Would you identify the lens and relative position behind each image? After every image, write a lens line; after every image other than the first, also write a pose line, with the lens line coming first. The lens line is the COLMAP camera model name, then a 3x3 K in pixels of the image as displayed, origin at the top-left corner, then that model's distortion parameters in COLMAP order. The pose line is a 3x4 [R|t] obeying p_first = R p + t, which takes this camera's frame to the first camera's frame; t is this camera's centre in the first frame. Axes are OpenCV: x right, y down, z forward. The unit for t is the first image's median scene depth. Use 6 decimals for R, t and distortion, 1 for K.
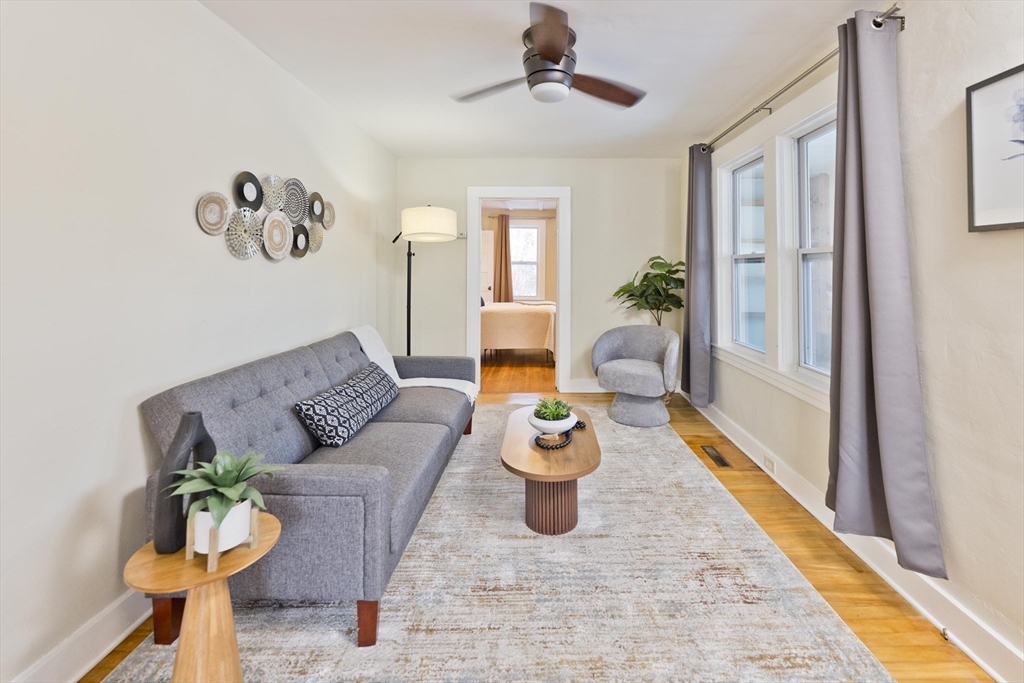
lens RADIAL K [[404.4, 0, 543.1], [0, 404.4, 263.0], [0, 0, 1]] dist [-0.002327, -0.000637]
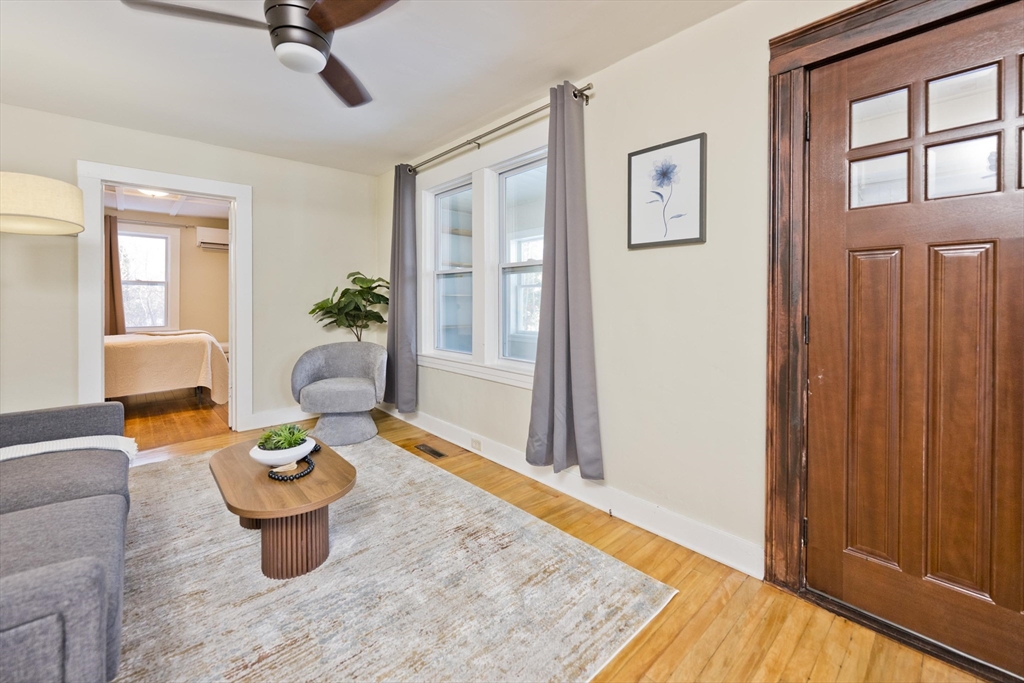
lens RADIAL K [[404.4, 0, 484.4], [0, 404.4, 299.4], [0, 0, 1]] dist [-0.002327, -0.000637]
pose [[0.771469, -0.004084, 0.636254, -0.233800], [-0.010220, 0.999771, 0.018809, 0.064411], [-0.636185, -0.021013, 0.771250, 0.099163]]
